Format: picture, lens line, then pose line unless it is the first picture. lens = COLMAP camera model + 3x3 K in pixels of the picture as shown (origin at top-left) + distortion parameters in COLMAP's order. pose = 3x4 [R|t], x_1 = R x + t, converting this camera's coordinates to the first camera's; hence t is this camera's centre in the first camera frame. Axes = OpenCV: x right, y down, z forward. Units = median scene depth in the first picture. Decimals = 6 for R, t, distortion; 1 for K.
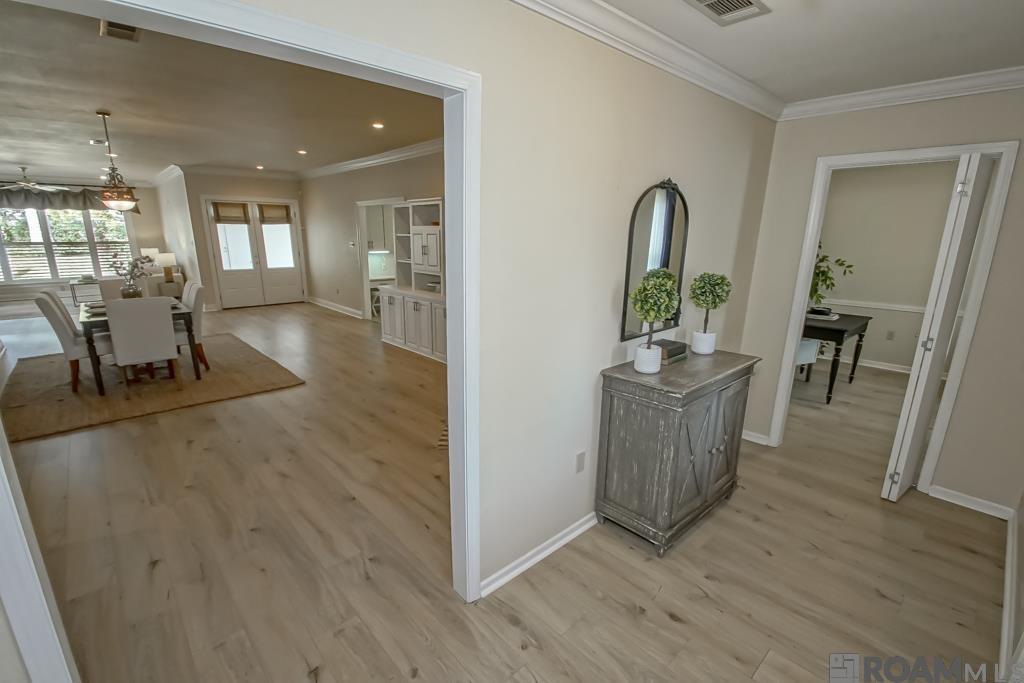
lens RADIAL K [[433.8, 0, 512.0], [0, 433.8, 341.5], [0, 0, 1]] dist [-0.000086, -0.010139]
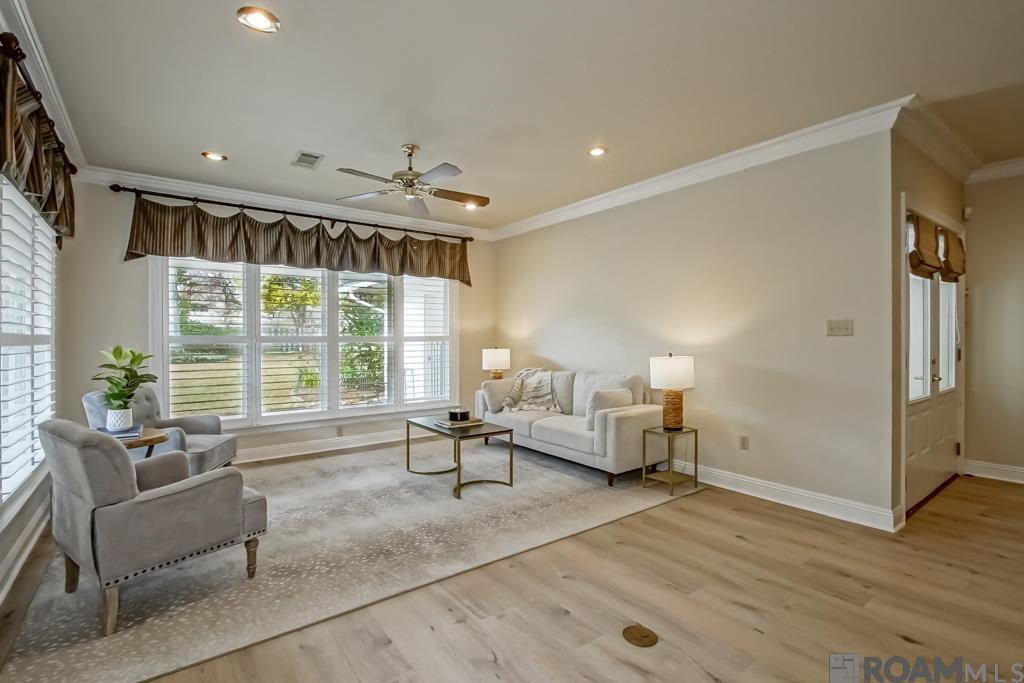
lens RADIAL K [[475.5, 0, 505.1], [0, 475.5, 336.6], [0, 0, 1]] dist [0.001957, 0.000083]
pose [[0.990358, -0.013089, -0.137913, -1.463711], [-0.021309, 0.969286, -0.245012, -0.185564], [0.136884, 0.245588, 0.959661, 0.906126]]
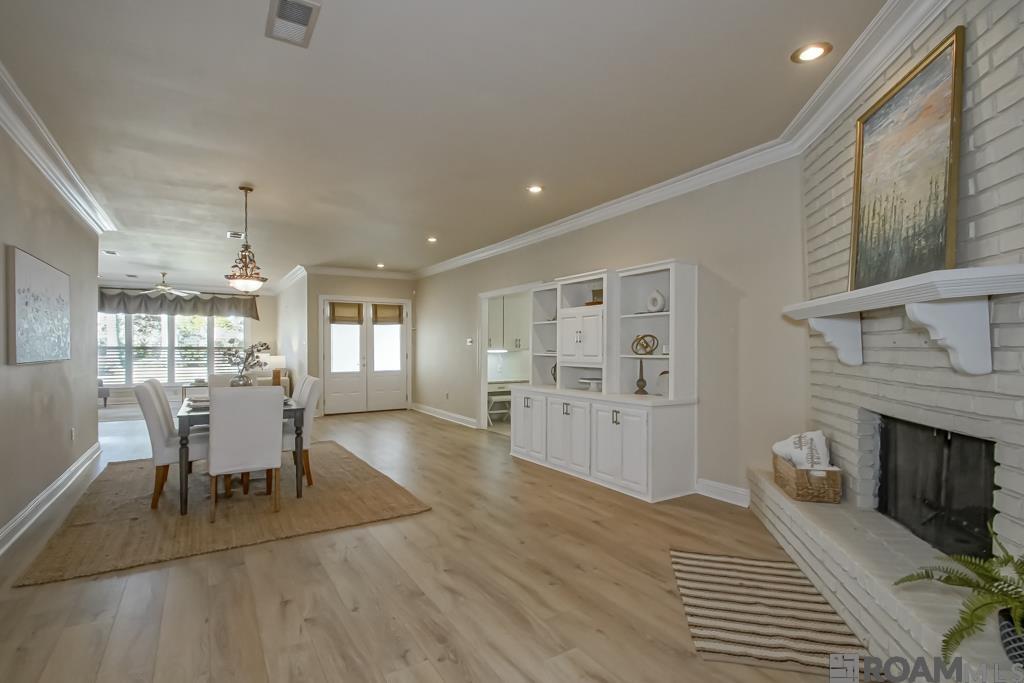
lens RADIAL K [[460.1, 0, 512.0], [0, 460.1, 341.5], [0, 0, 1]] dist [-0.001395, -0.000532]
pose [[0.983305, -0.015801, -0.181275, -0.165055], [-0.030895, 0.967260, -0.251900, 0.011132], [0.179321, 0.253295, 0.950624, 0.182553]]
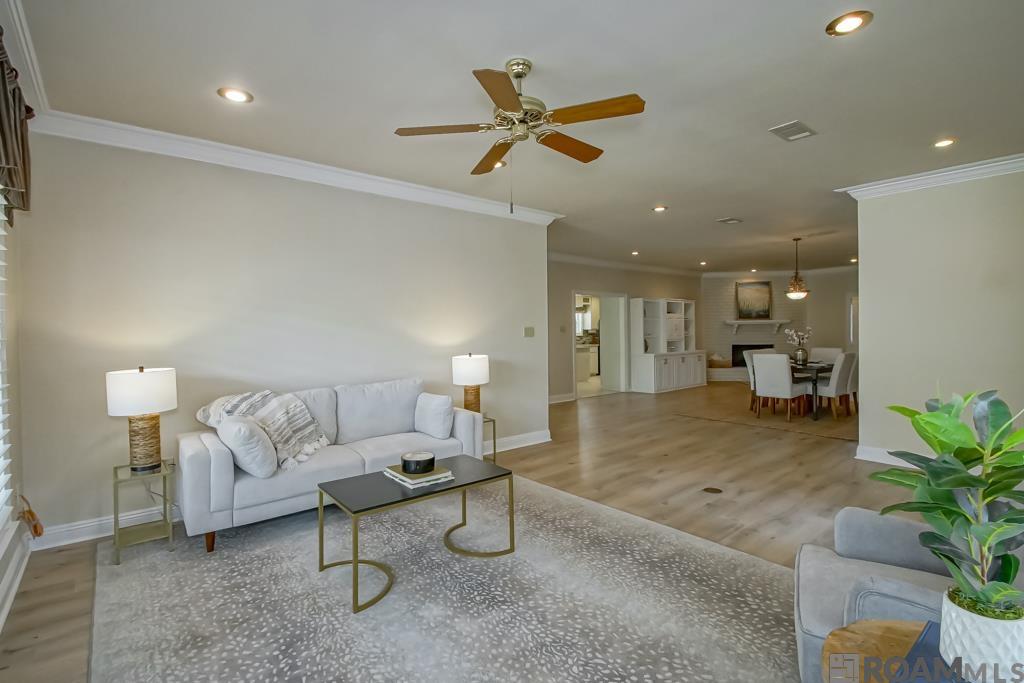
lens RADIAL K [[475.5, 0, 505.1], [0, 475.5, 336.6], [0, 0, 1]] dist [0.001957, 0.000083]
pose [[0.079666, -0.015971, 0.996694, -2.129345], [0.261550, 0.965175, -0.005440, -0.348523], [-0.961897, 0.261118, 0.081069, 1.501355]]
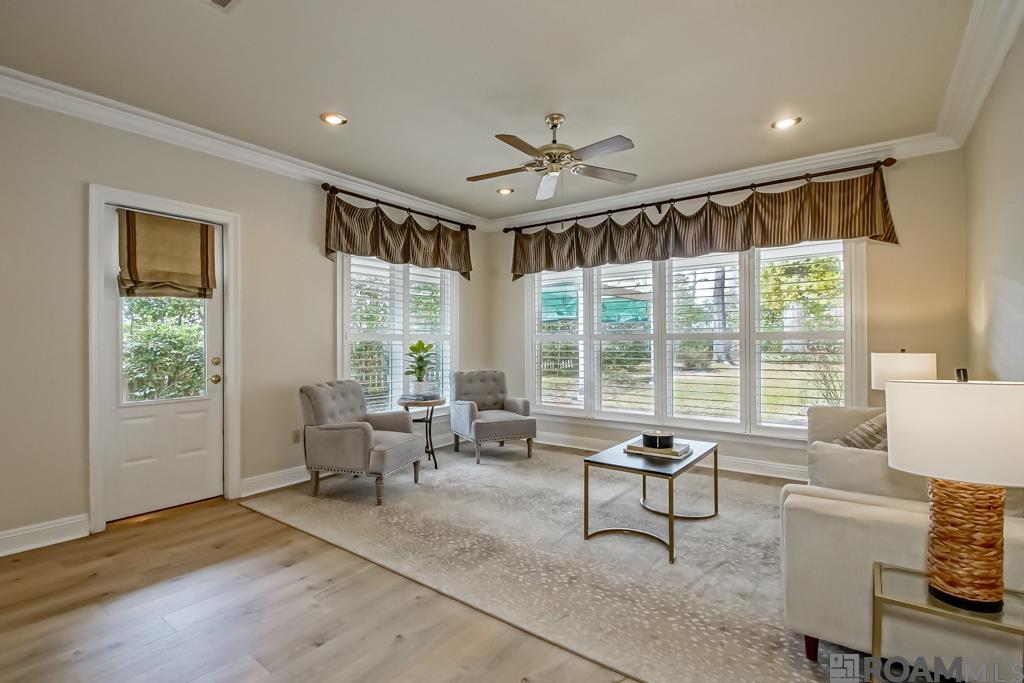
lens RADIAL K [[486.3, 0, 477.9], [0, 486.3, 340.0], [0, 0, 1]] dist [-0.001602, -0.000437]
pose [[0.115938, -0.013130, -0.993170, -1.103231], [-0.236626, 0.970758, -0.040457, -0.289450], [0.964659, 0.239701, 0.109441, 1.369941]]
